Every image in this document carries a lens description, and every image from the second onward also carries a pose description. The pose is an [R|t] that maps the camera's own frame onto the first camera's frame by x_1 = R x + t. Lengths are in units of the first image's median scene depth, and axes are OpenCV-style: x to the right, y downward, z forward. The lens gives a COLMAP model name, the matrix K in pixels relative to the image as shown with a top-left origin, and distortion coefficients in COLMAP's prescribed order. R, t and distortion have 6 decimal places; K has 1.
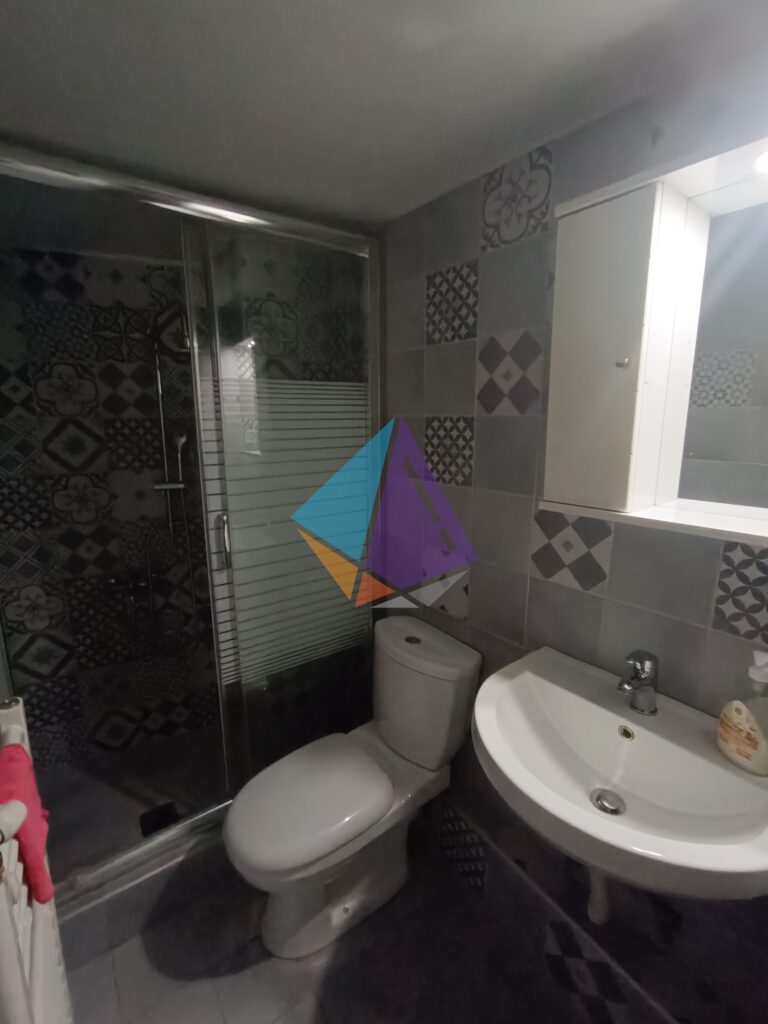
lens RADIAL K [[482.3, 0, 373.9], [0, 482.3, 514.2], [0, 0, 1]] dist [-0.018334, 0.013010]
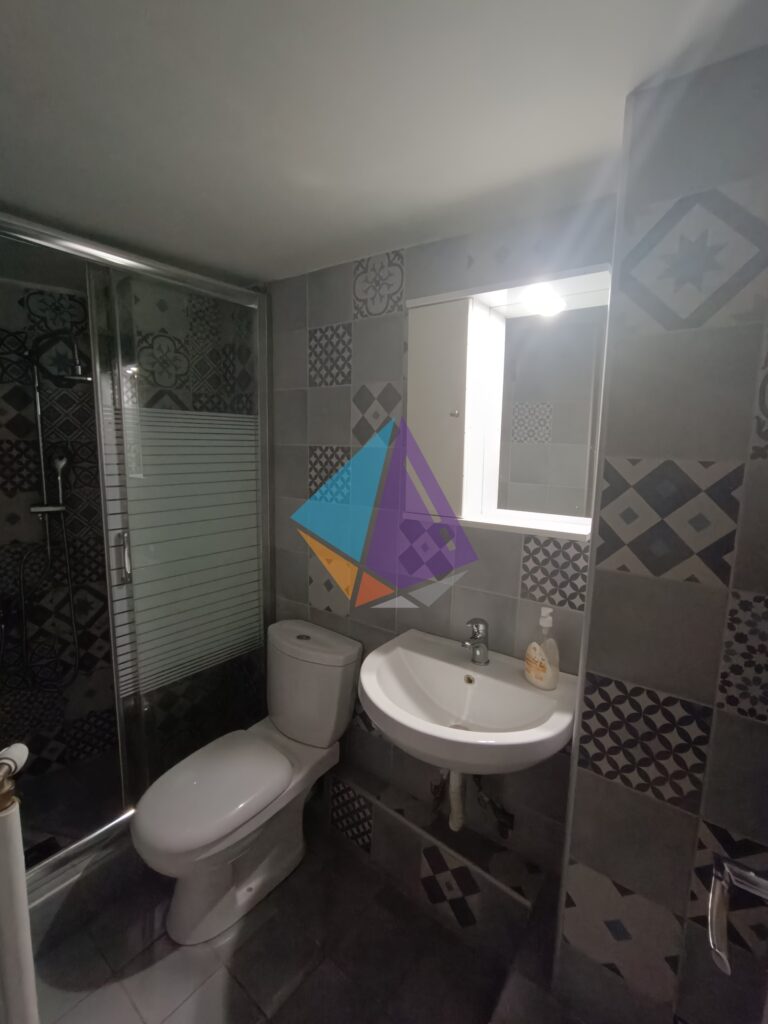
lens RADIAL K [[493.1, 0, 384.0], [0, 493.1, 512.0], [0, 0, 1]] dist [0.001652, 0.001652]
pose [[0.958680, -0.015732, 0.284051, -0.070541], [0.032598, 0.997968, -0.054747, 0.034324], [-0.282613, 0.061744, 0.957245, -0.219206]]
